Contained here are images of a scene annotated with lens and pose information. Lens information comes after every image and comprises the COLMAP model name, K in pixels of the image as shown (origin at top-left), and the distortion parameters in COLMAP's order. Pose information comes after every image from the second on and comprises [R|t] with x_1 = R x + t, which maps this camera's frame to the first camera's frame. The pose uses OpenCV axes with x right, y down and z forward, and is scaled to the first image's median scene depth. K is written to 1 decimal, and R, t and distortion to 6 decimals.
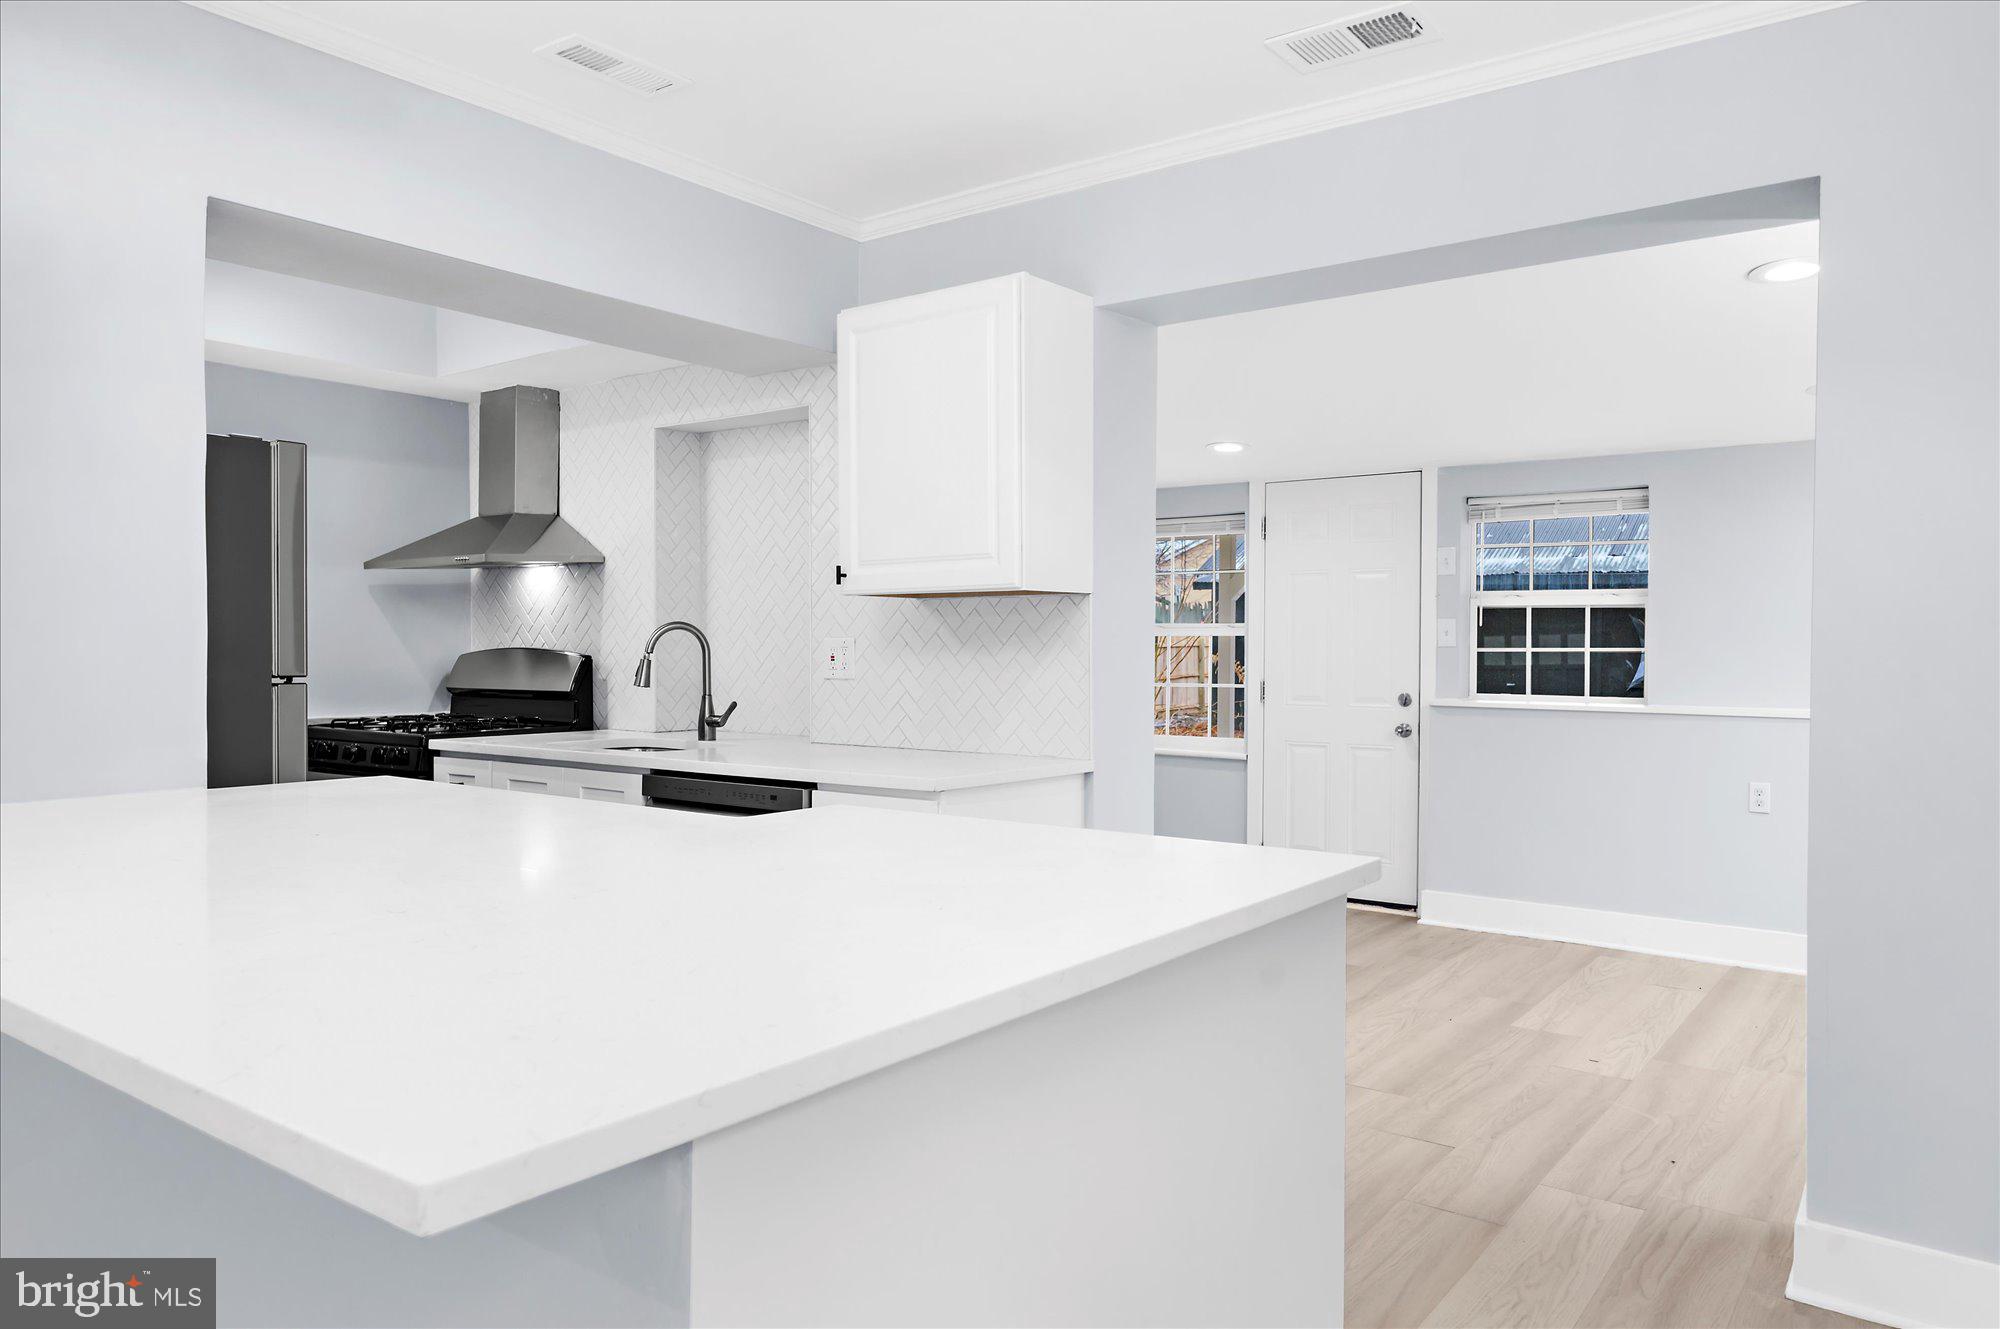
lens RADIAL K [[1351.9, 0, 960.7], [0, 1351.9, 668.6], [0, 0, 1]] dist [0.001675, 0.004087]
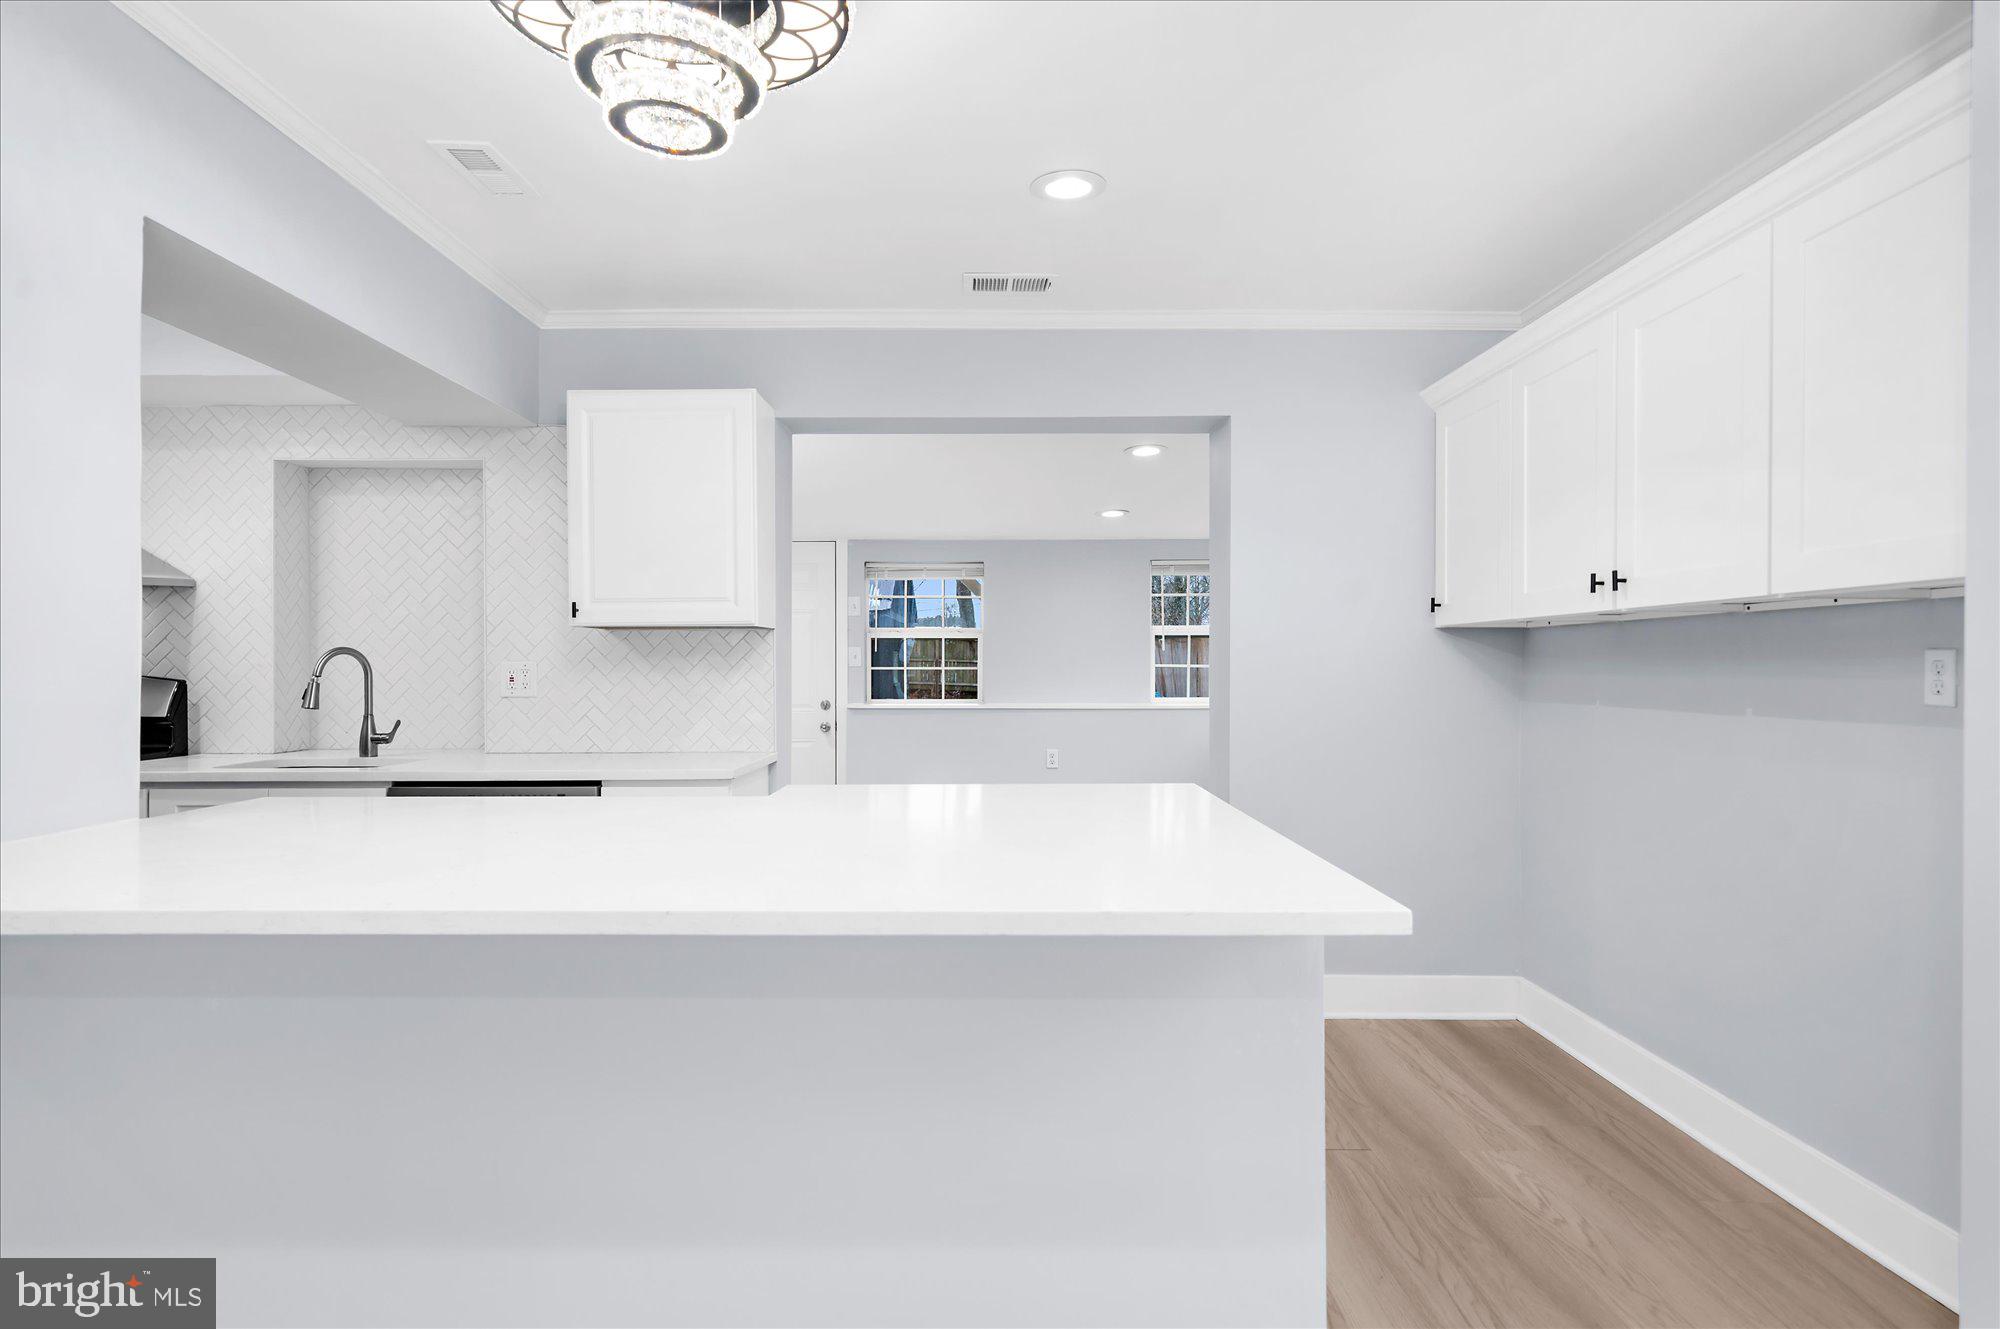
lens RADIAL K [[1102.2, 0, 995.1], [0, 1102.2, 667.9], [0, 0, 1]] dist [-0.001773, -0.000013]
pose [[0.792295, -0.006123, 0.610107, -0.289039], [0.015249, 0.999836, -0.009769, -0.001613], [-0.609948, 0.017044, 0.792258, -0.004116]]
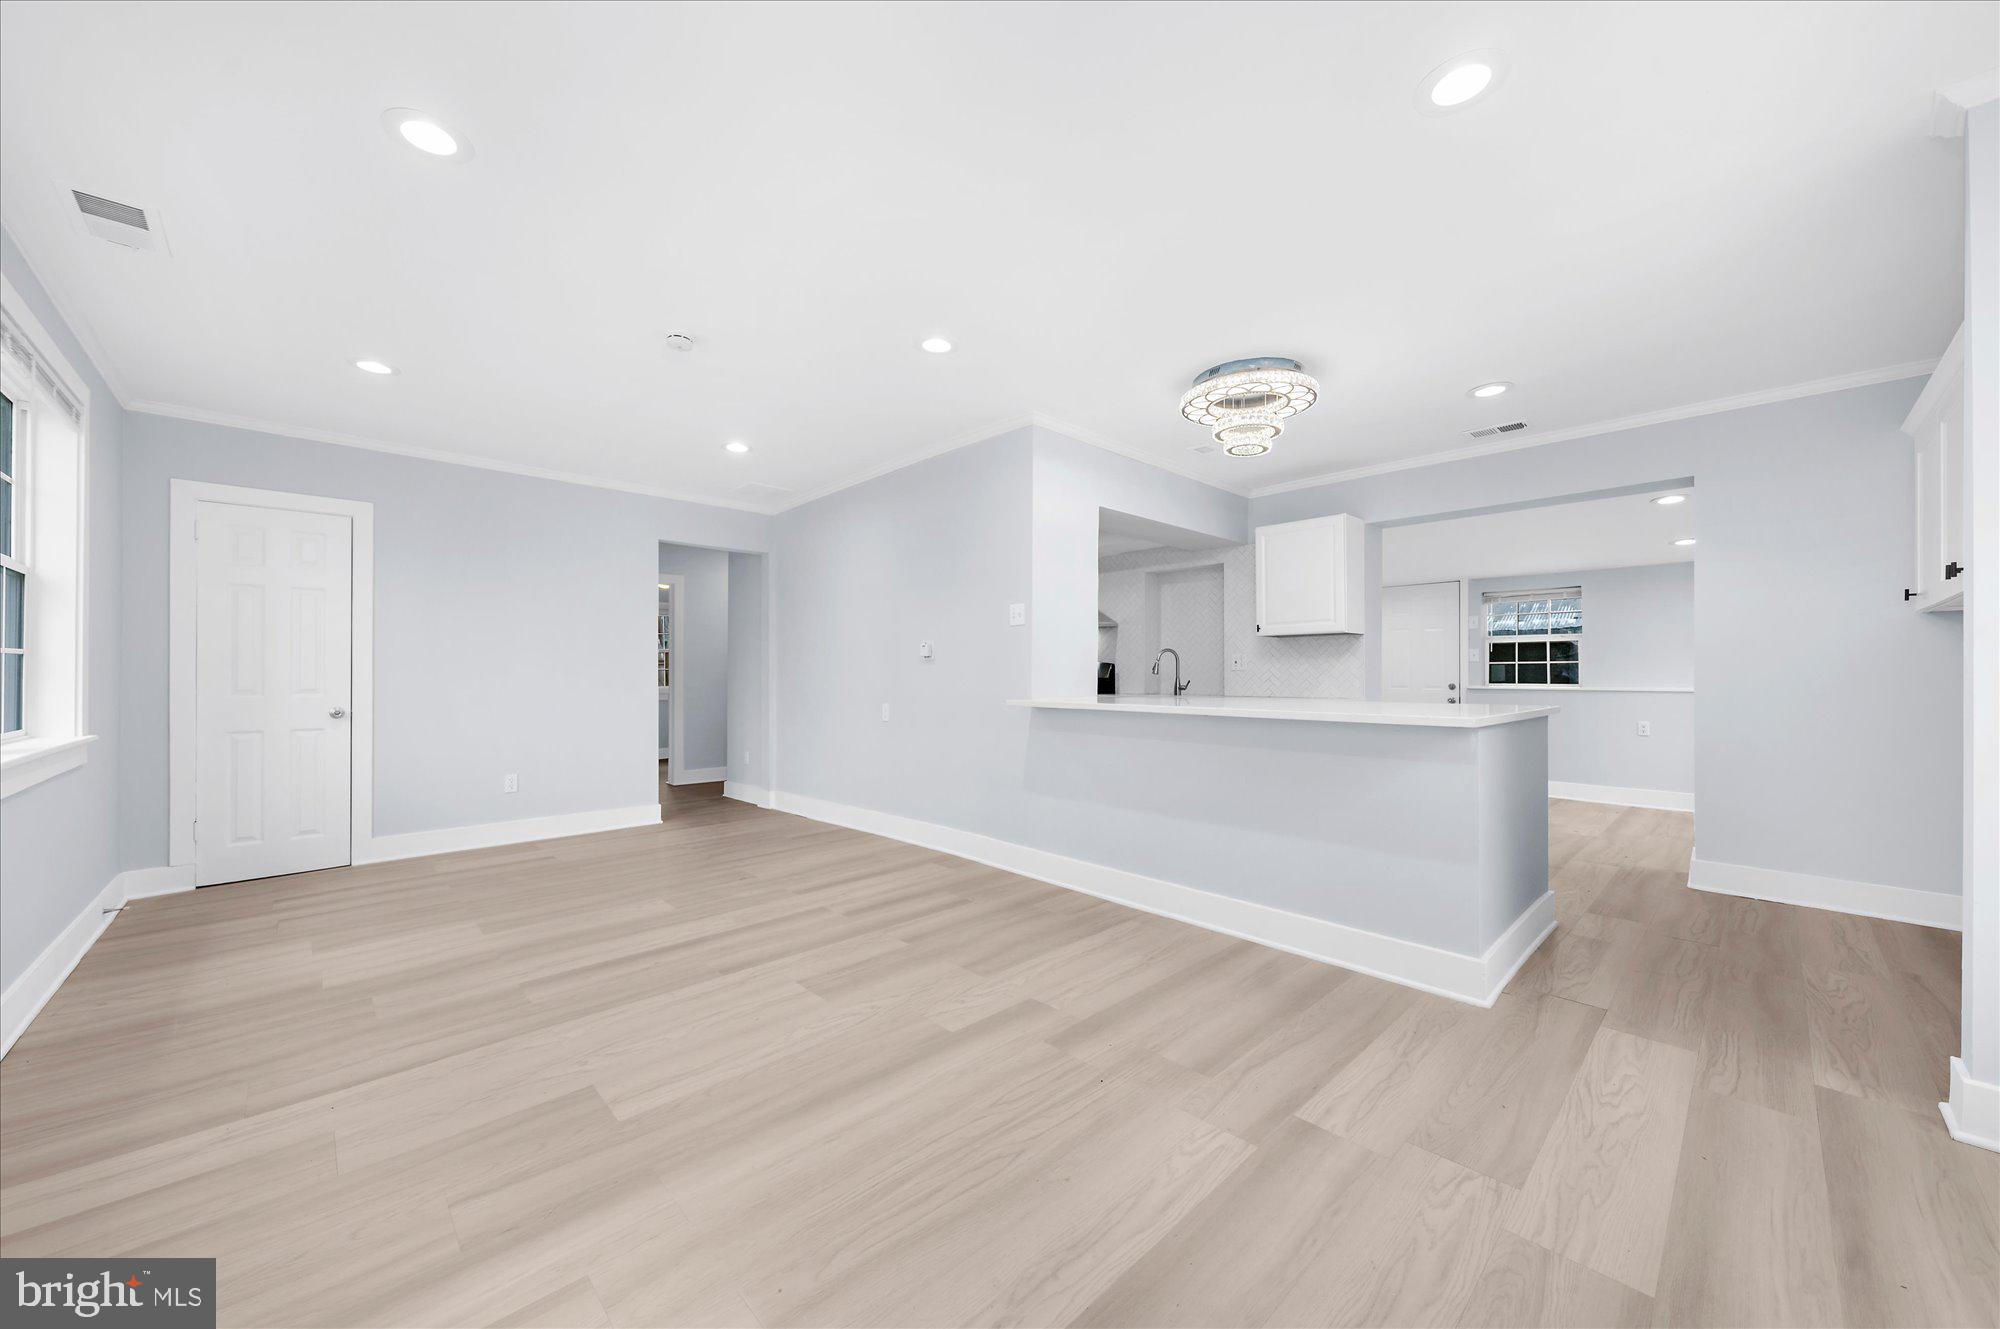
lens RADIAL K [[728.4, 0, 985.6], [0, 728.4, 673.0], [0, 0, 1]] dist [-0.001701, -0.000388]
pose [[0.986419, -0.002263, -0.164232, -0.280323], [-0.001311, 0.999765, -0.021653, 0.035945], [0.164242, 0.021574, 0.986184, -0.352382]]
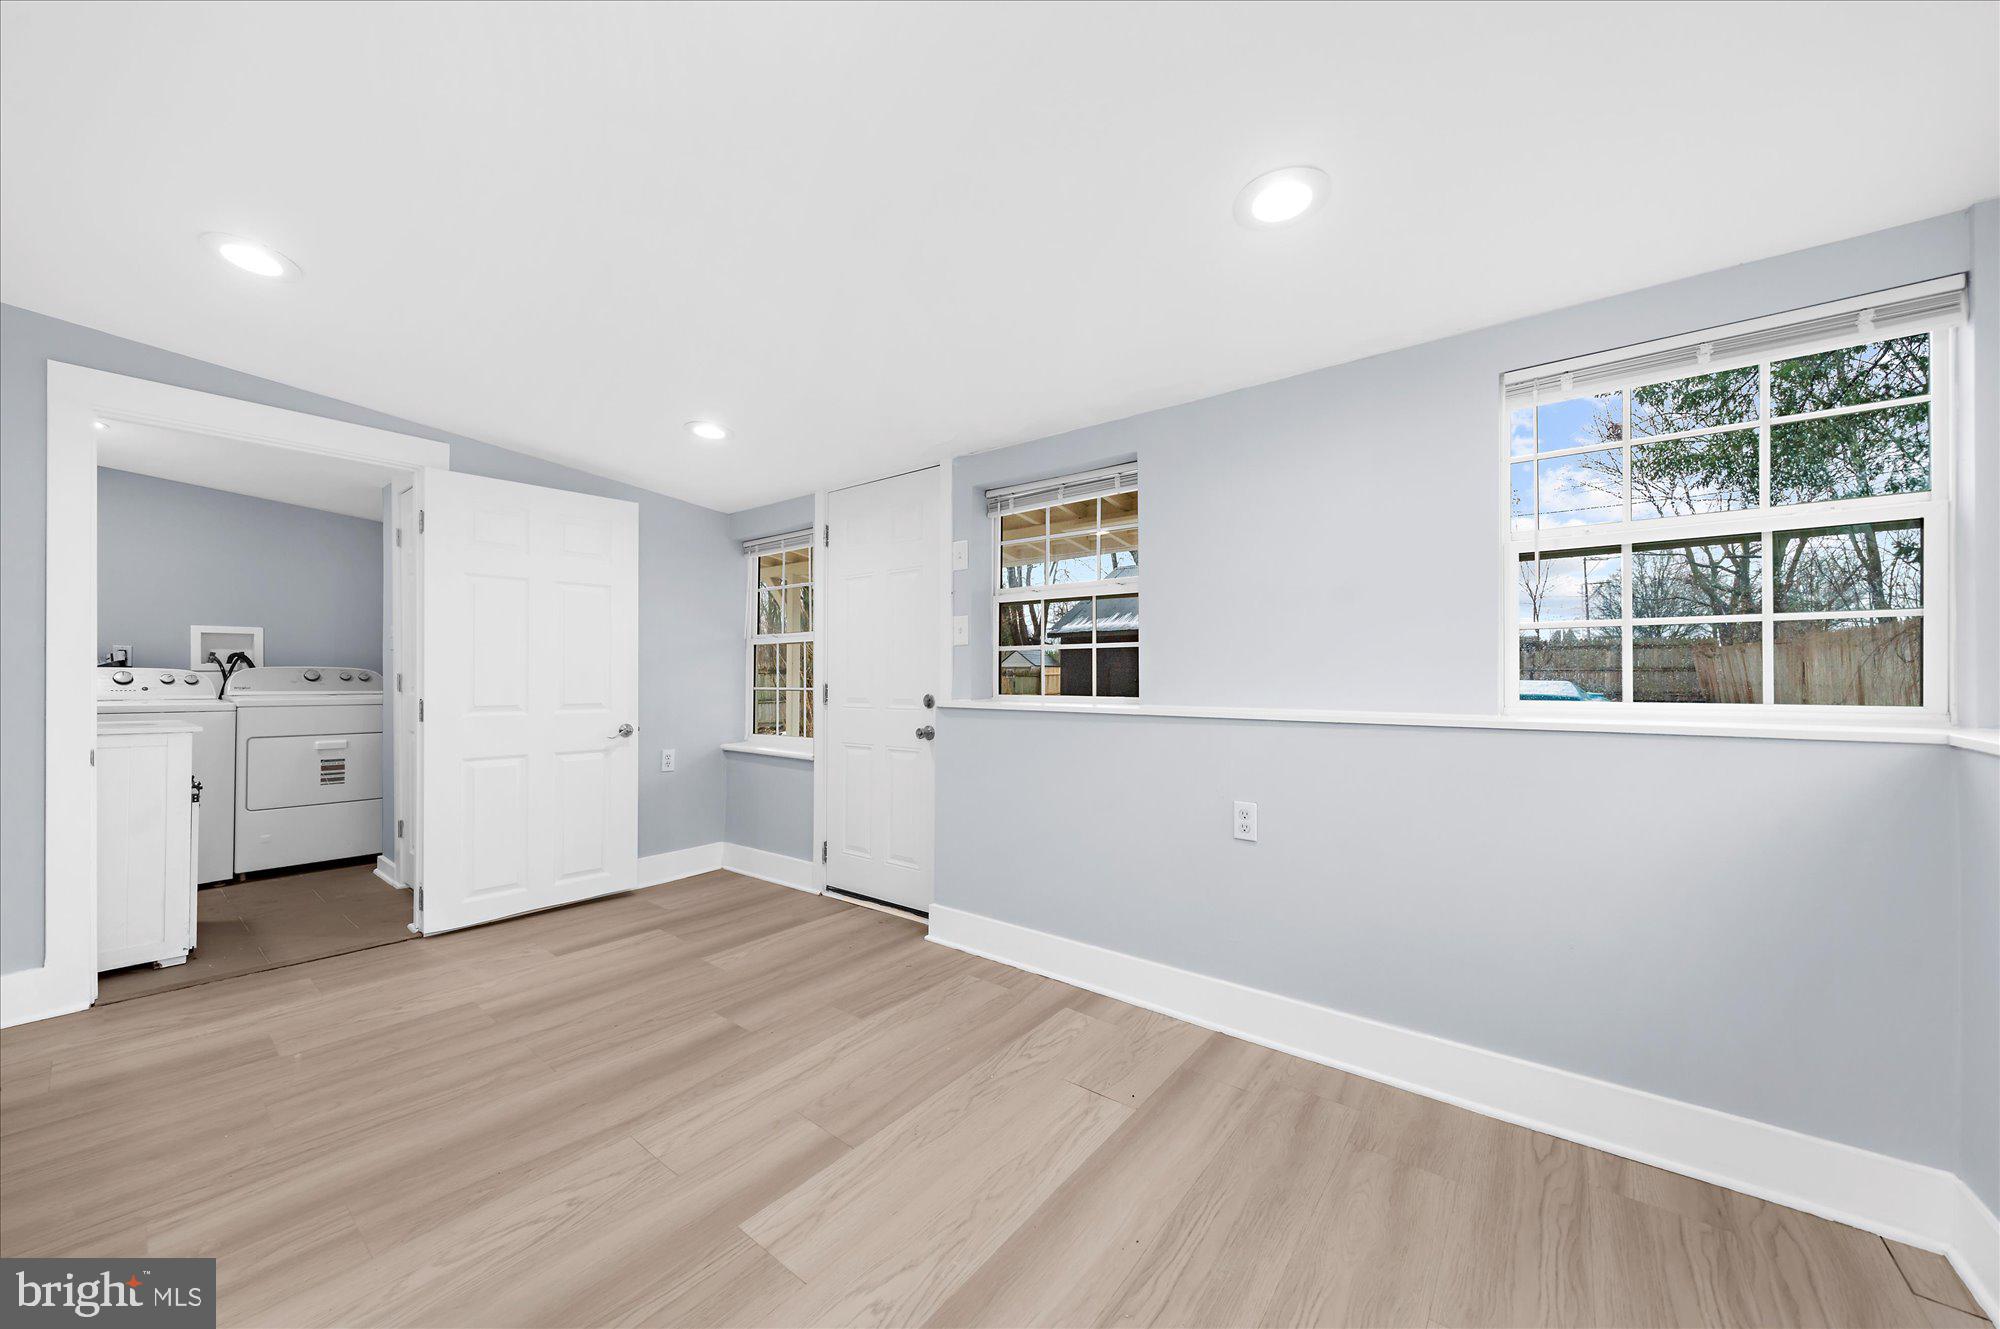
lens RADIAL K [[728.4, 0, 962.5], [0, 728.4, 680.7], [0, 0, 1]] dist [-0.001701, -0.000388]
pose [[0.999682, -0.000660, -0.025207, 0.473465], [0.000232, 0.999856, -0.016989, 0.022287], [0.025214, 0.016978, 0.999538, 0.616906]]
